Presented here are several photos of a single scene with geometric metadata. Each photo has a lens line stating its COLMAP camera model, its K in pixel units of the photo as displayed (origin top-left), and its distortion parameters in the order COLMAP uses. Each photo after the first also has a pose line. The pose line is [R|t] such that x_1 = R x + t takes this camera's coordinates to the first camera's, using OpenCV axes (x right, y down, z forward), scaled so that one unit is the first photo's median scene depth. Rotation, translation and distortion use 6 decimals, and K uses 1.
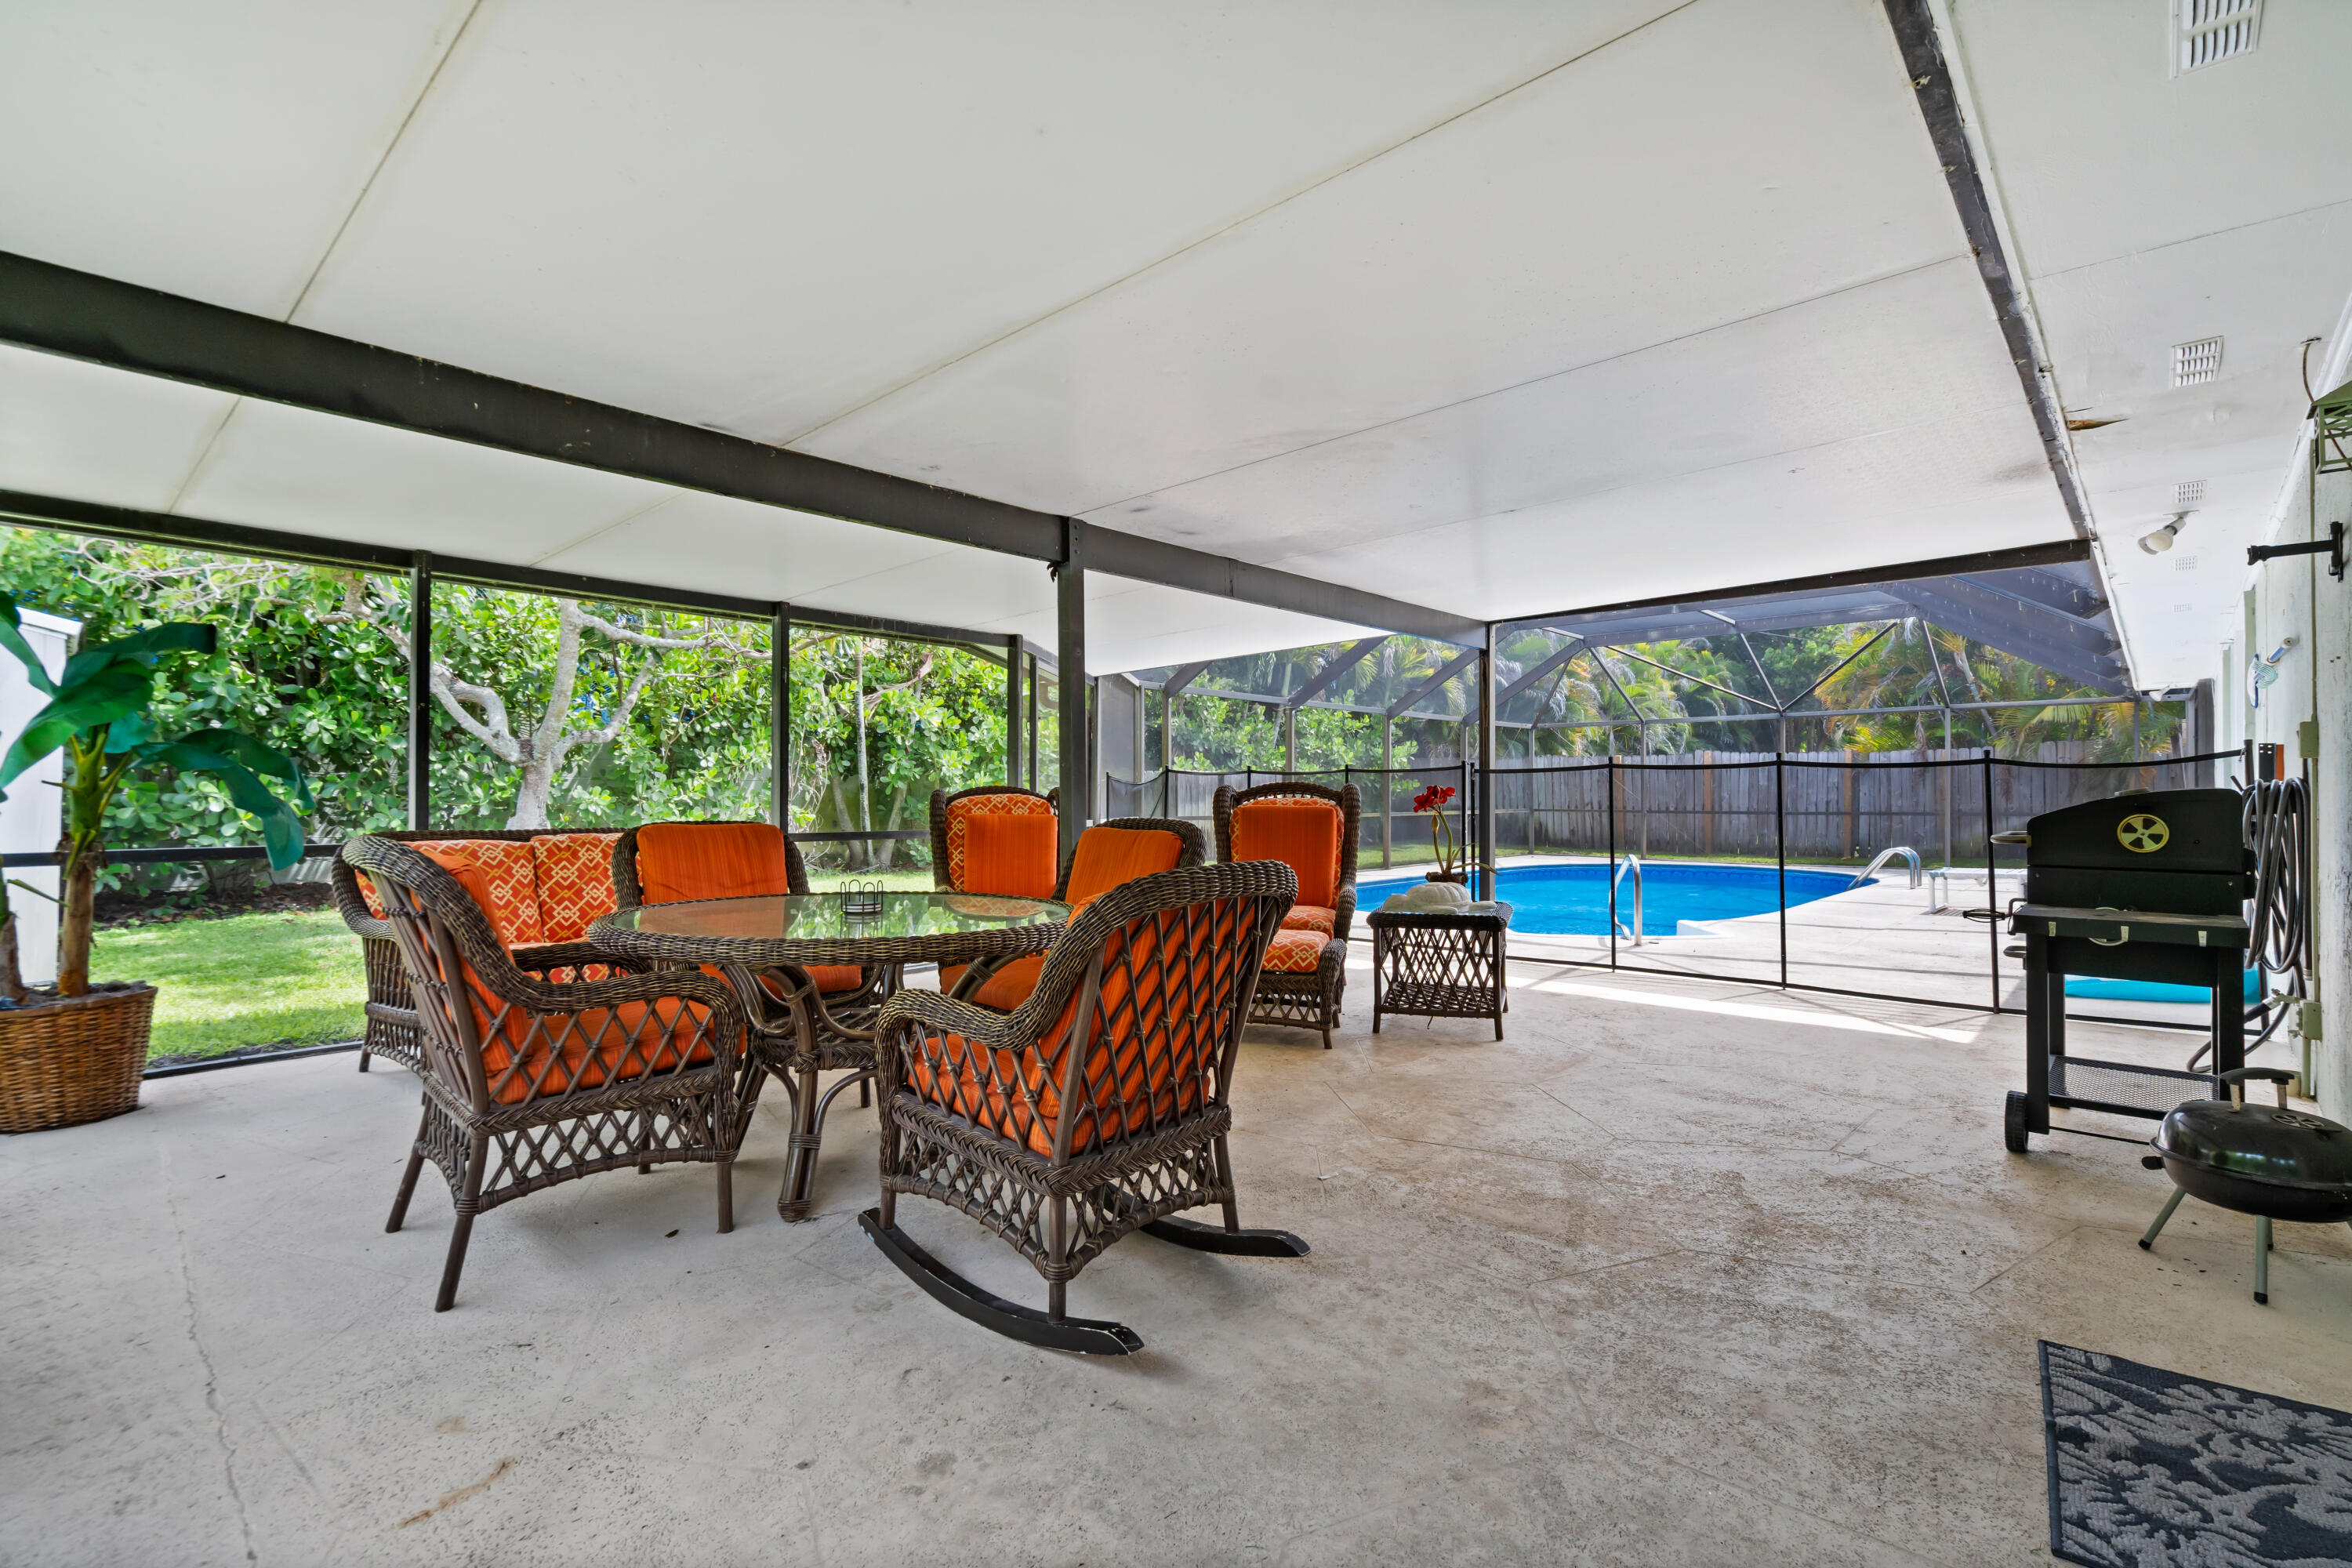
lens RADIAL K [[1086.7, 0, 1154.2], [0, 1086.7, 776.6], [0, 0, 1]] dist [-0.007347, 0.003122]
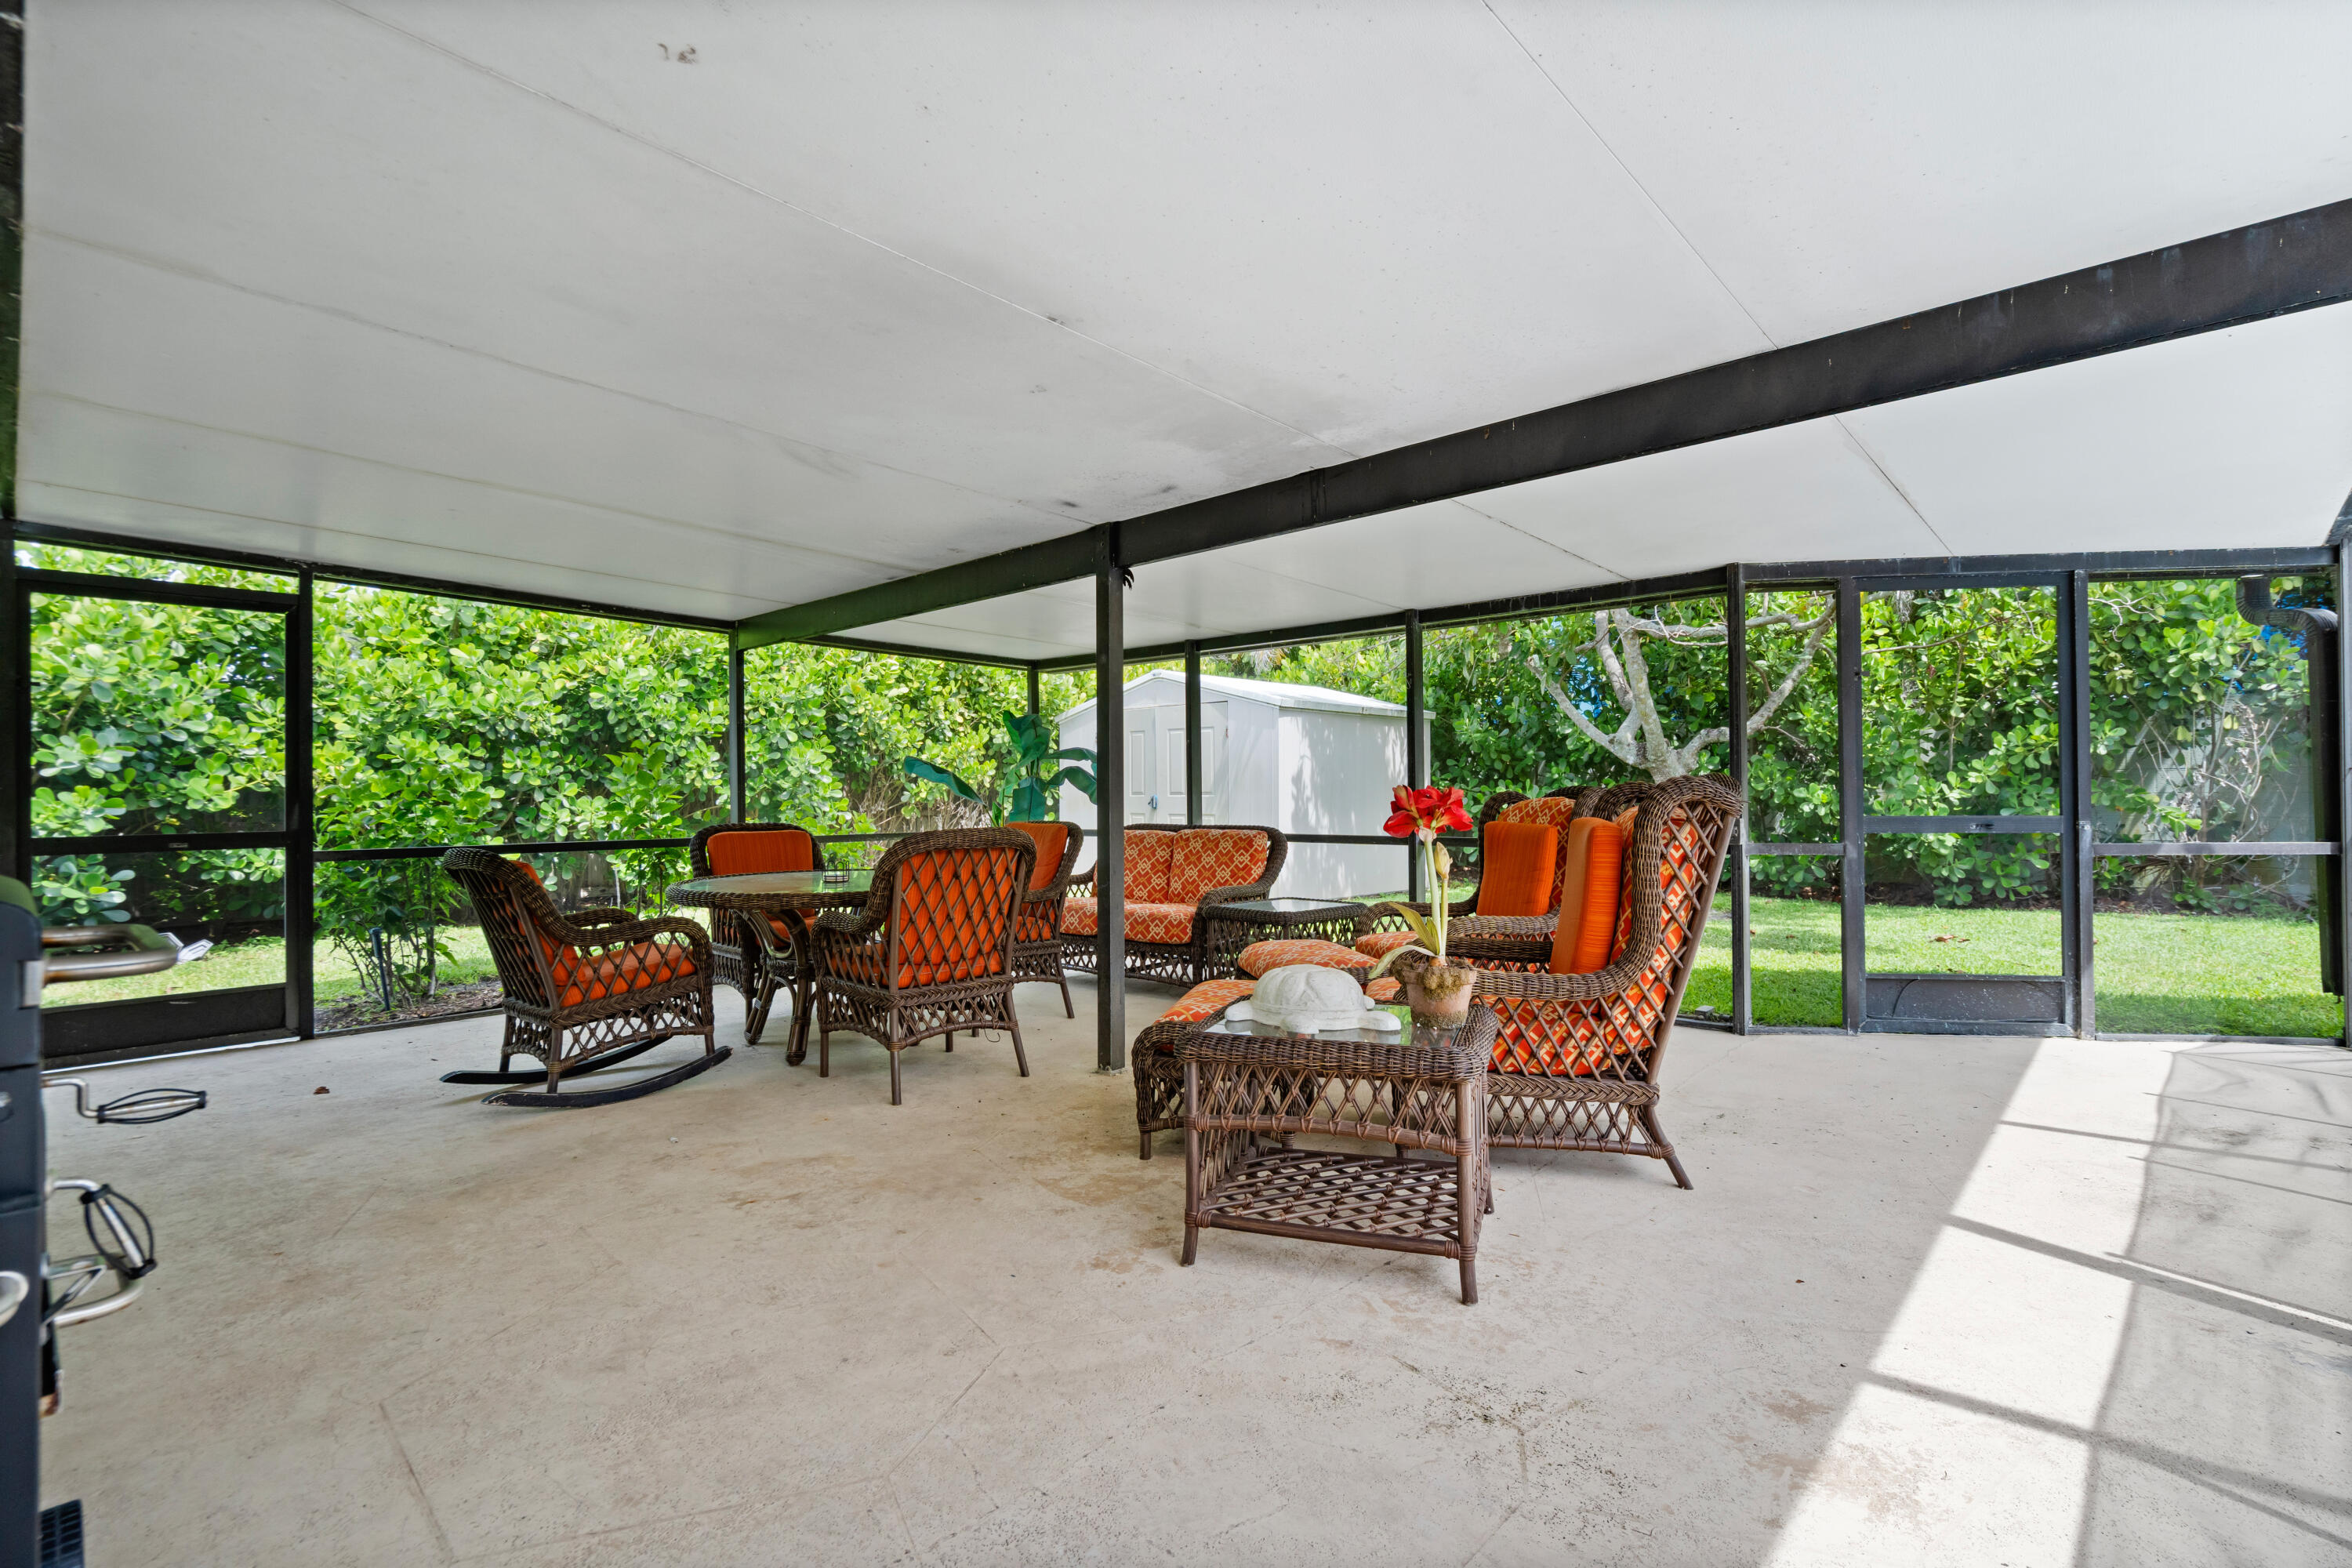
lens RADIAL K [[1086.7, 0, 1224.4], [0, 1086.7, 784.7], [0, 0, 1]] dist [-0.007347, 0.003122]
pose [[0.037257, 0.007648, -0.999276, 1.105412], [0.023067, 0.999698, 0.008511, -0.006561], [0.999039, -0.023368, 0.037069, 1.283419]]
